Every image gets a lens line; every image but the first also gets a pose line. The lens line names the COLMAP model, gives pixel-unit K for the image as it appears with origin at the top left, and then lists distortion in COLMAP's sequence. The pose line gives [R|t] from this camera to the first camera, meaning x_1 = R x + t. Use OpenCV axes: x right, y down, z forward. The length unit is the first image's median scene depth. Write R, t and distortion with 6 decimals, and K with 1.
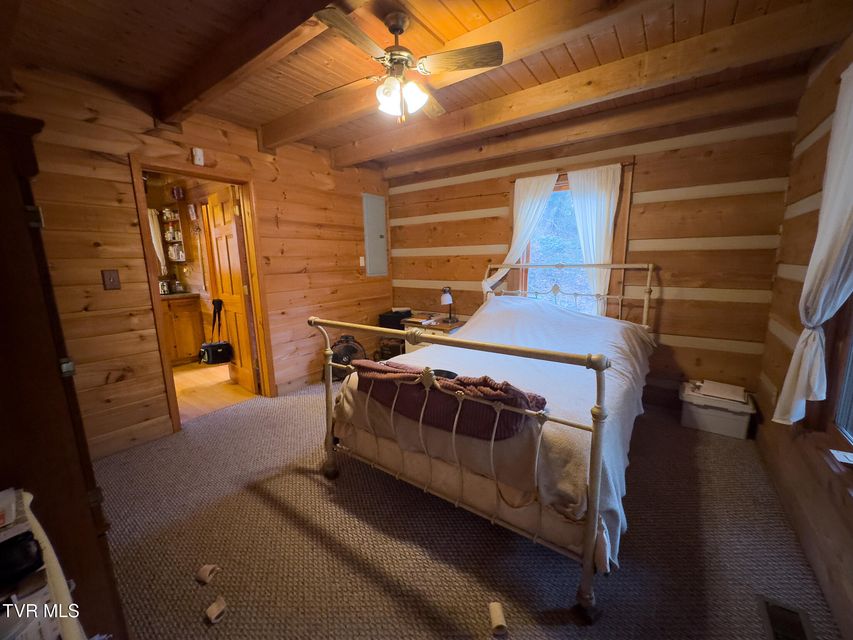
lens RADIAL K [[339.4, 0, 426.4], [0, 339.4, 316.3], [0, 0, 1]] dist [-0.004482, 0.000062]
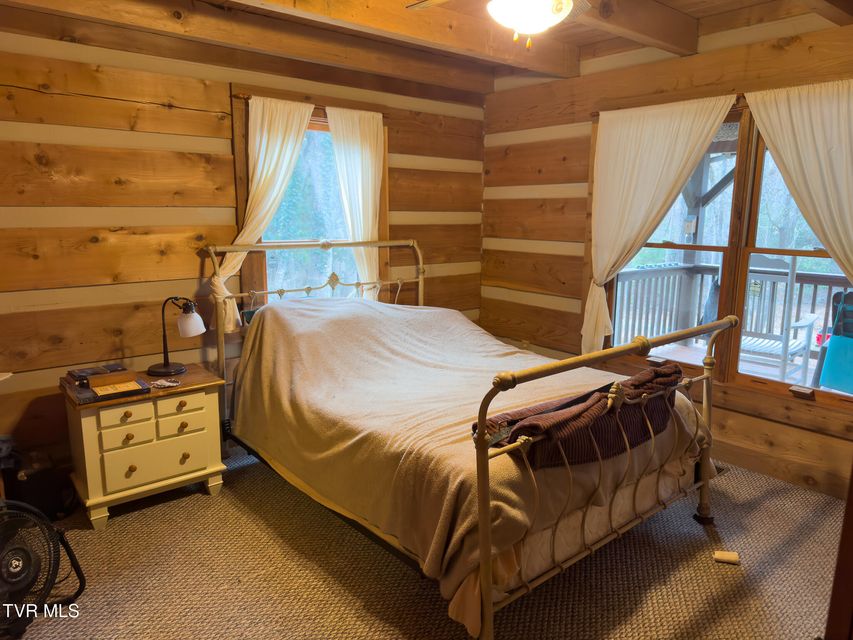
lens RADIAL K [[595.9, 0, 425.9], [0, 595.9, 324.5], [0, 0, 1]] dist [-0.005193, -0.005341]
pose [[0.243283, -0.161482, 0.956419, -0.765202], [0.149613, 0.980491, 0.127489, -0.124574], [-0.958347, 0.112076, 0.262697, 0.561740]]
